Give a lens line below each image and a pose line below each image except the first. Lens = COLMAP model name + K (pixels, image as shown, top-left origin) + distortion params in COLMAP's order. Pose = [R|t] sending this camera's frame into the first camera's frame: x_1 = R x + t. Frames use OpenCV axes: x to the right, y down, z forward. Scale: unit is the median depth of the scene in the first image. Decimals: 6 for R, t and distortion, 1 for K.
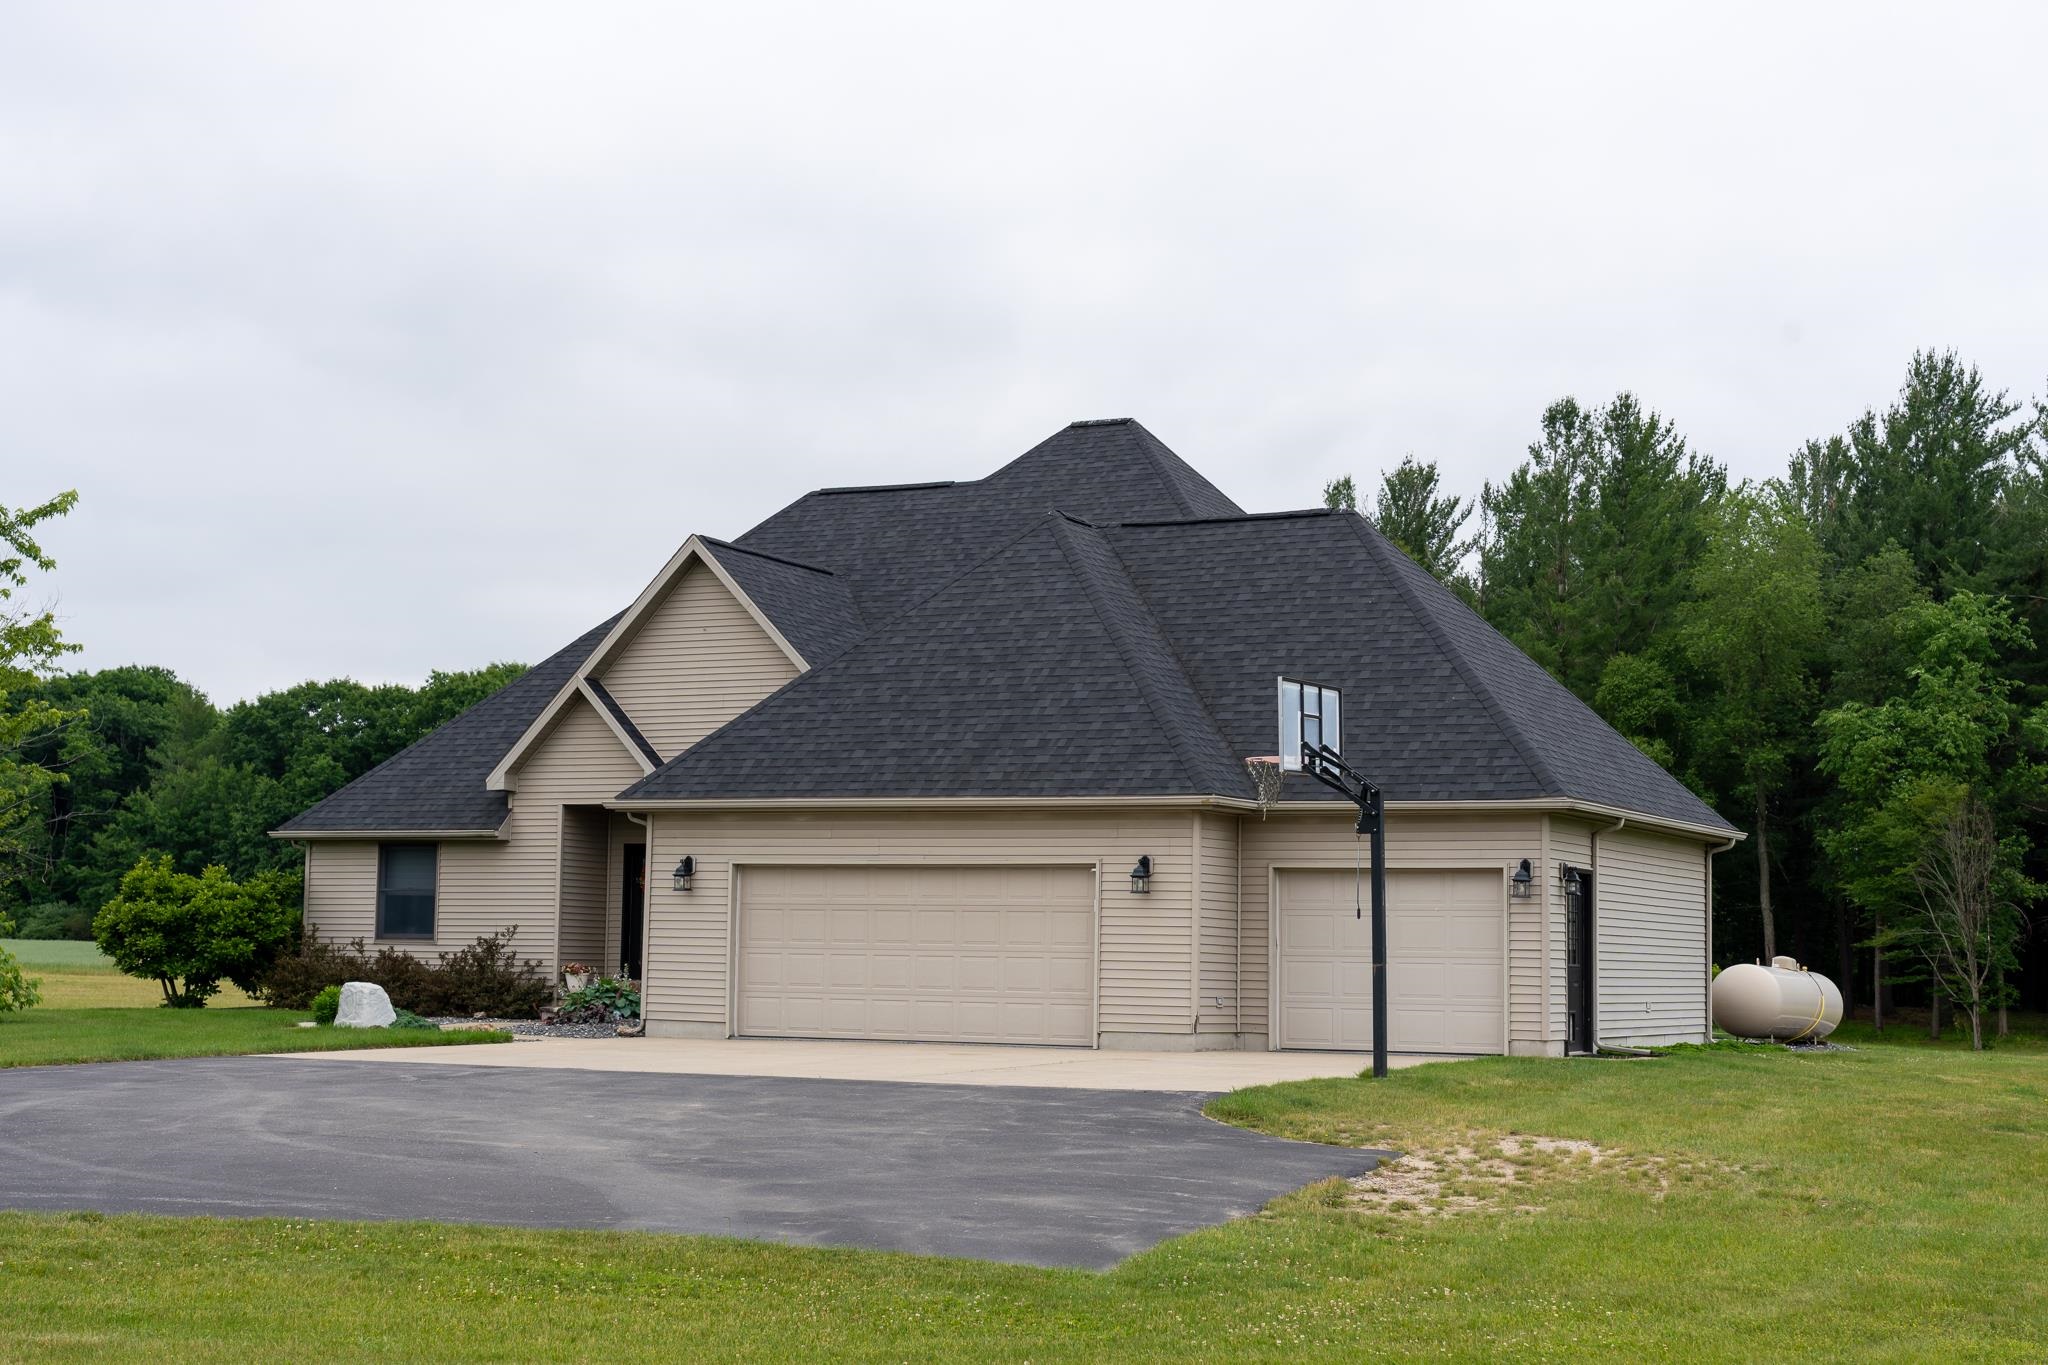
lens RADIAL K [[2932.8, 0, 1019.0], [0, 2932.8, 684.1], [0, 0, 1]] dist [0.041536, 0.000000]
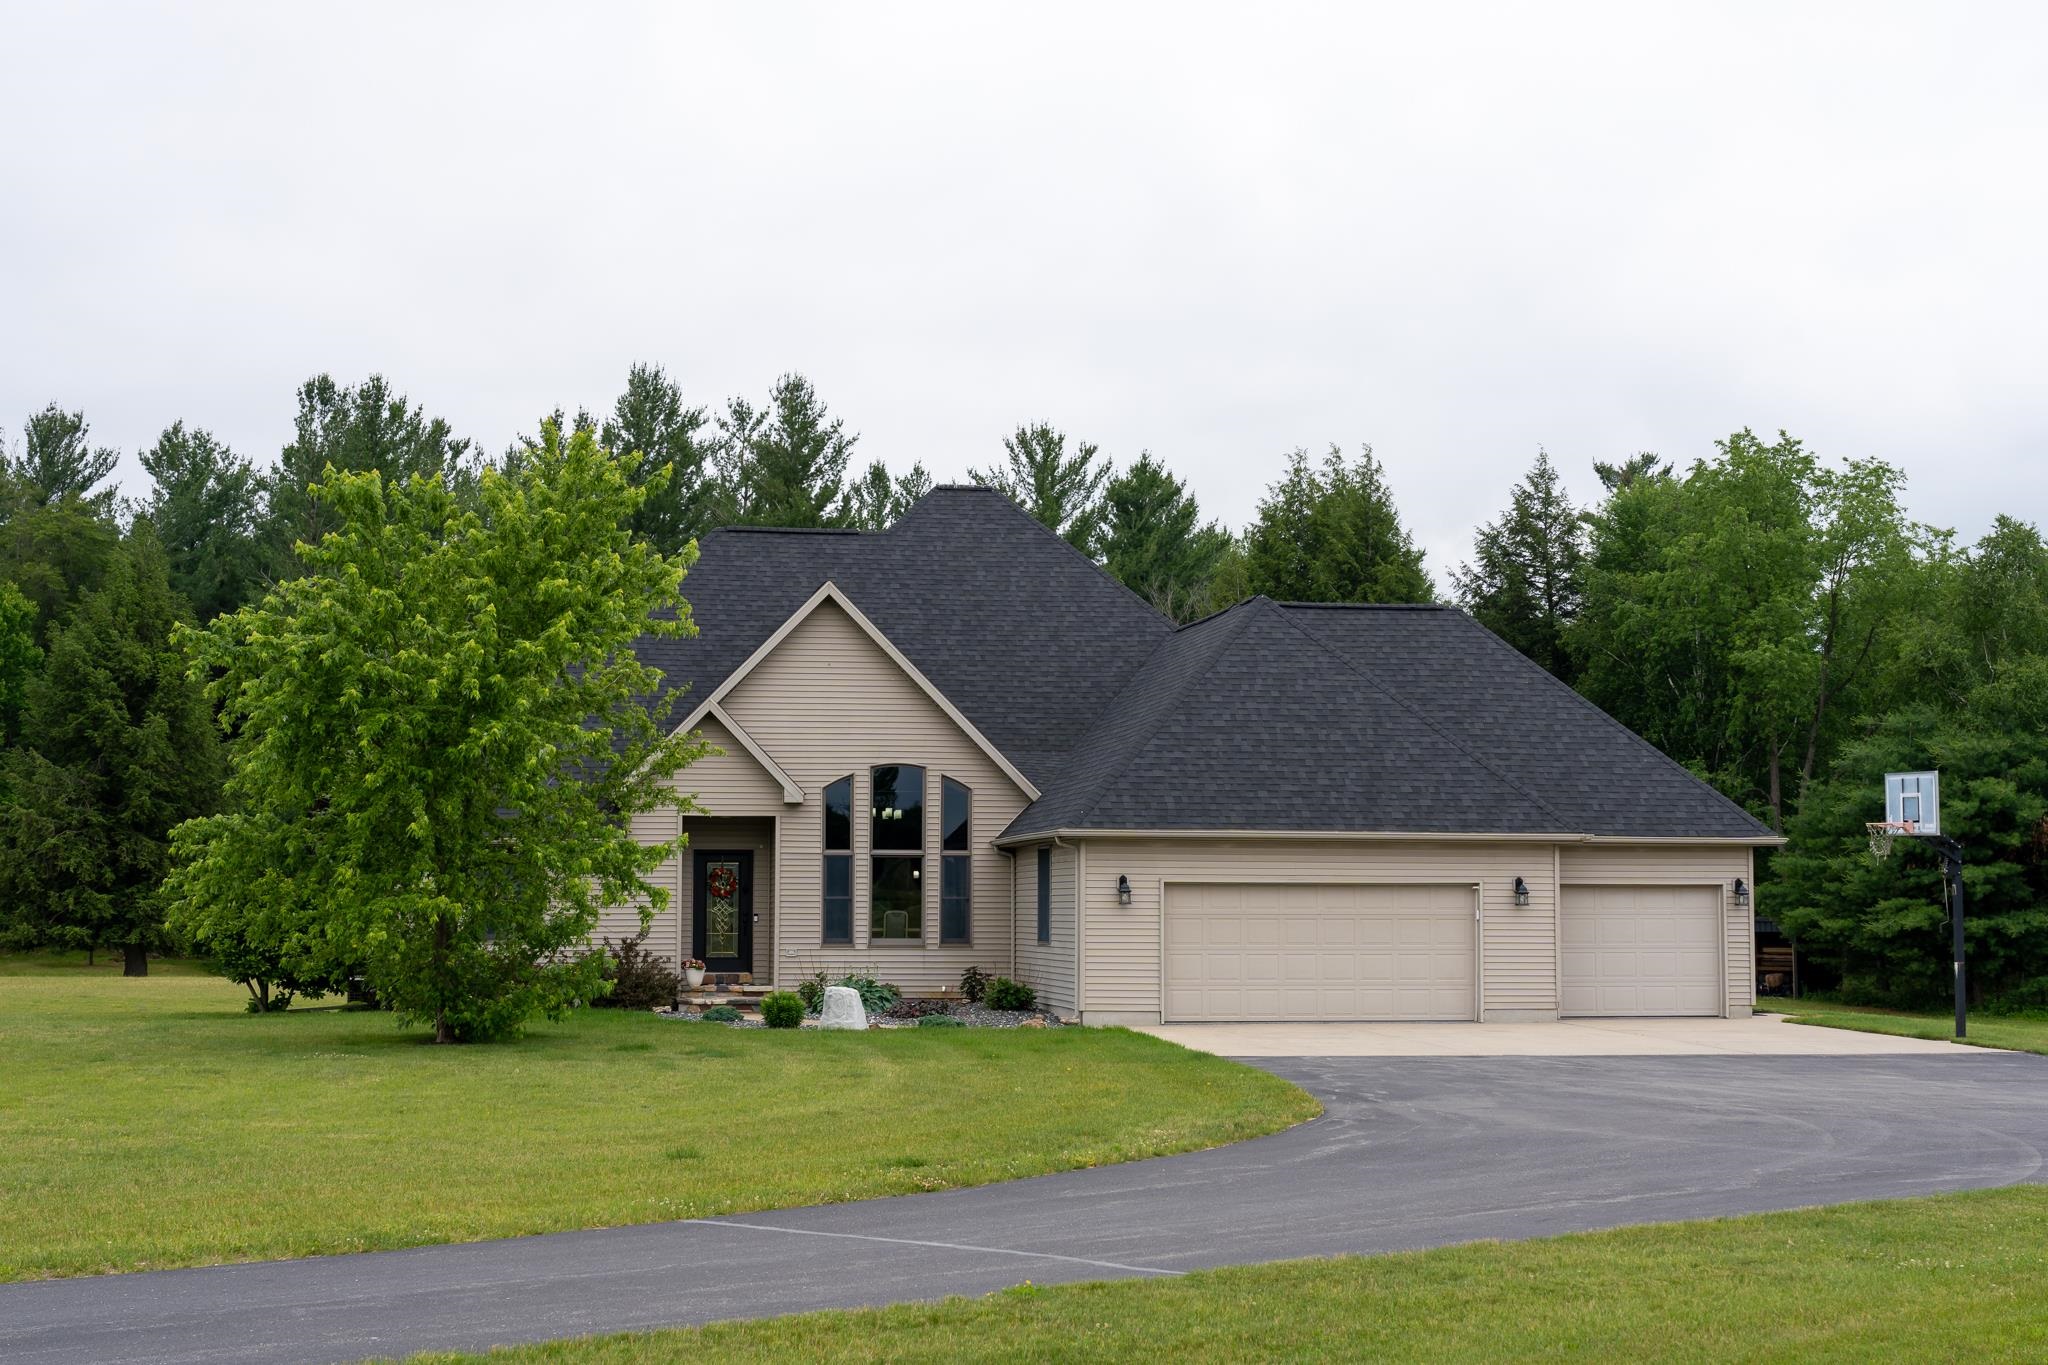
lens RADIAL K [[2932.8, 0, 1010.0], [0, 2932.8, 673.3], [0, 0, 1]] dist [0.041536, 0.000000]
pose [[0.814257, 0.033843, 0.579517, -0.690240], [-0.044434, 0.999004, 0.004092, -0.022128], [-0.578801, -0.029082, 0.814950, 0.033663]]
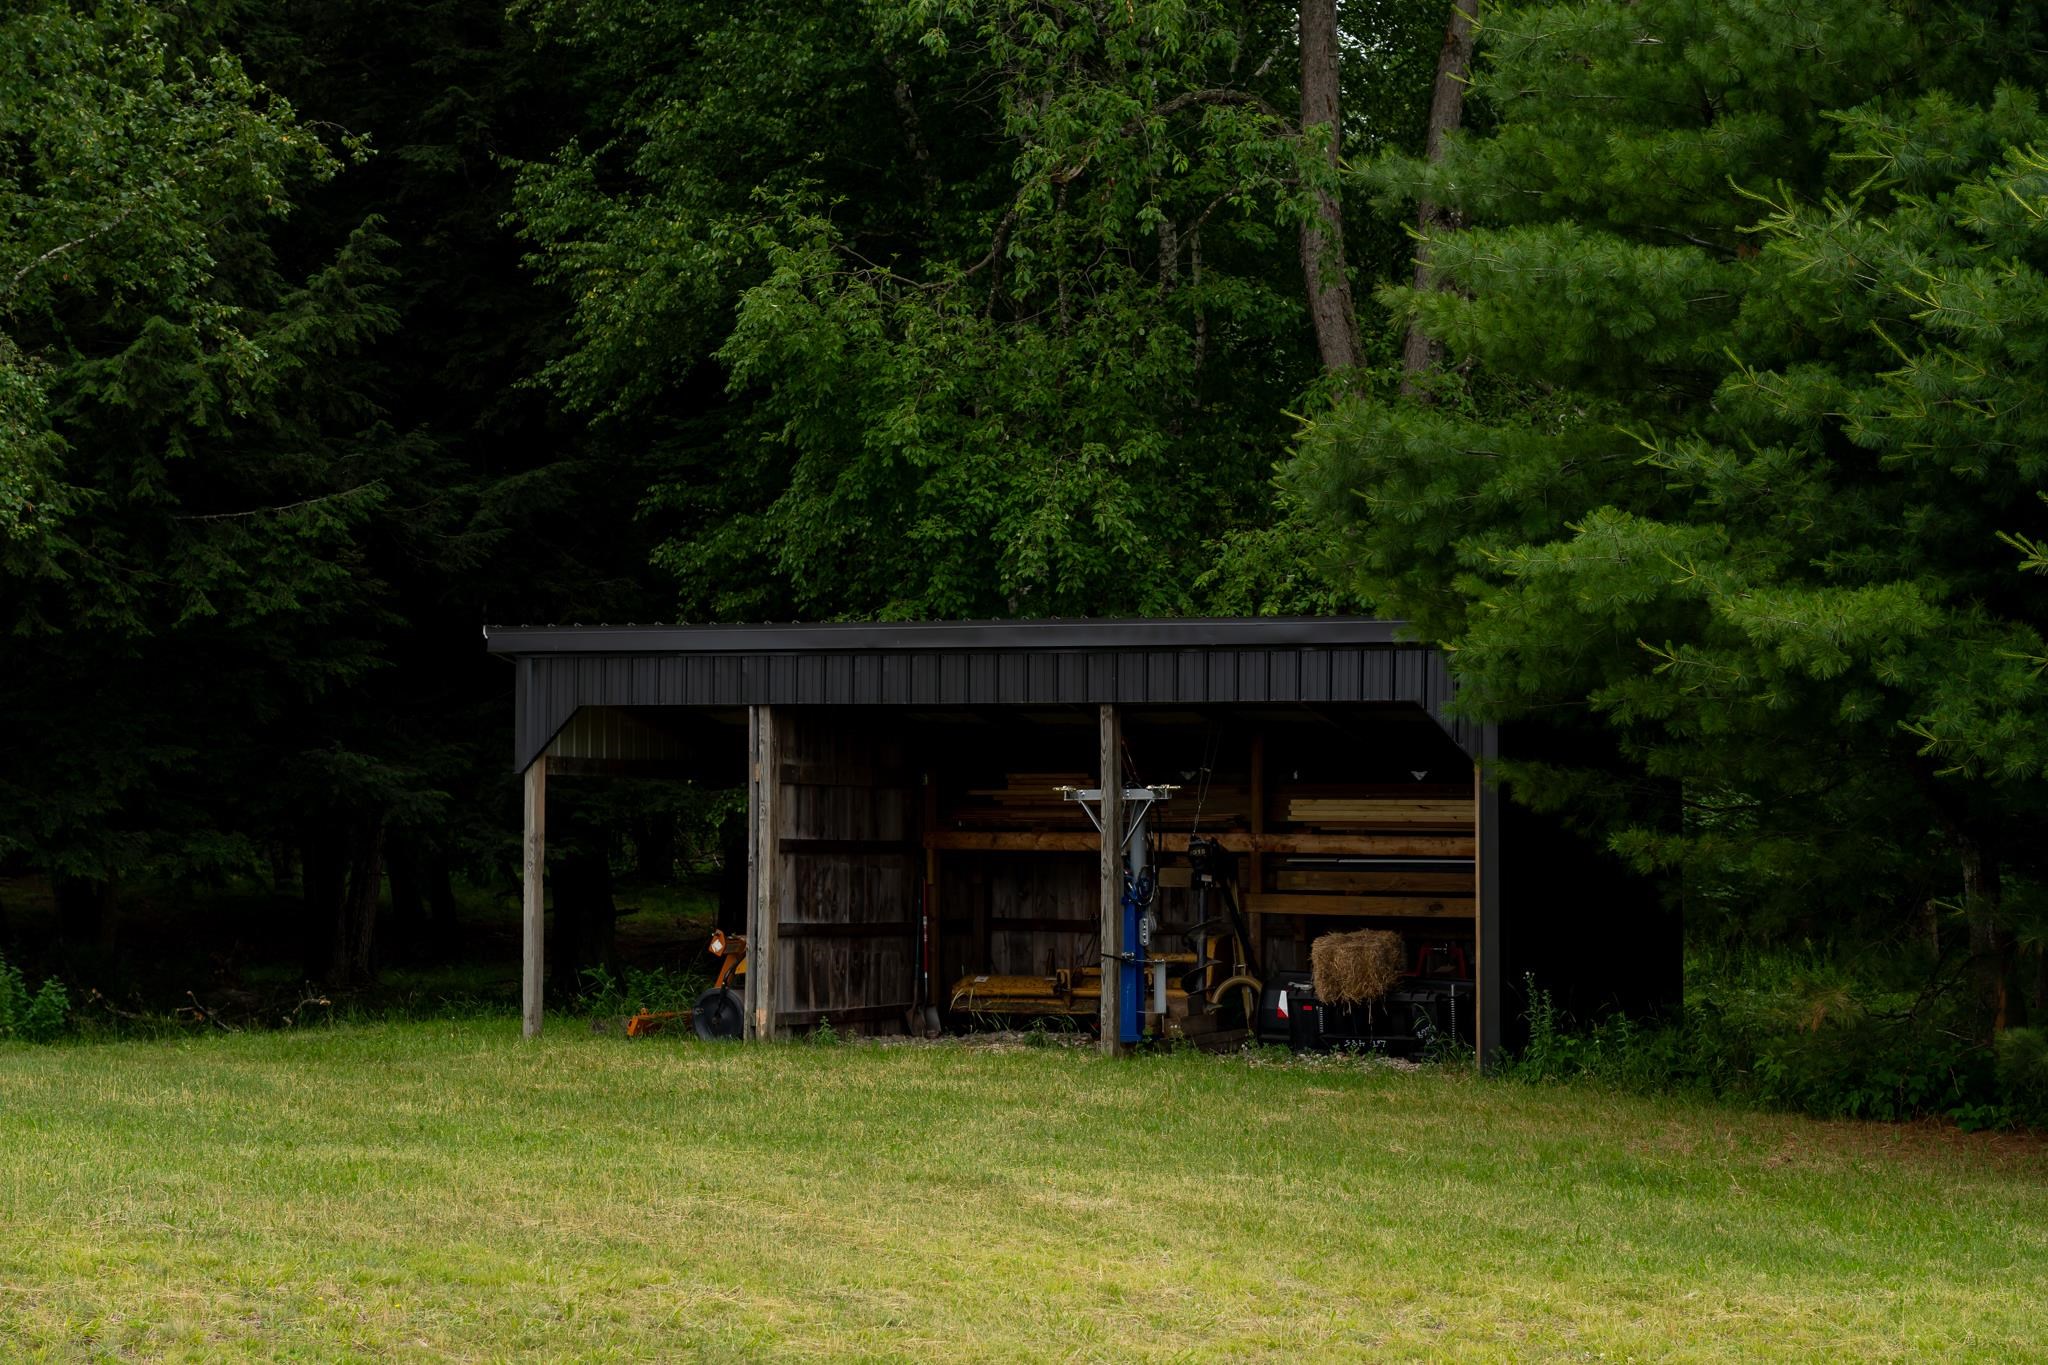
lens RADIAL K [[4610.6, 0, 1023.3], [0, 4610.6, 684.1], [0, 0, 1]] dist [0.132029, 0.000000]
pose [[0.660303, 0.014283, 0.750864, 0.655681], [-0.065015, 0.997153, 0.038206, 0.144318], [-0.748180, -0.074045, 0.659351, 1.203483]]
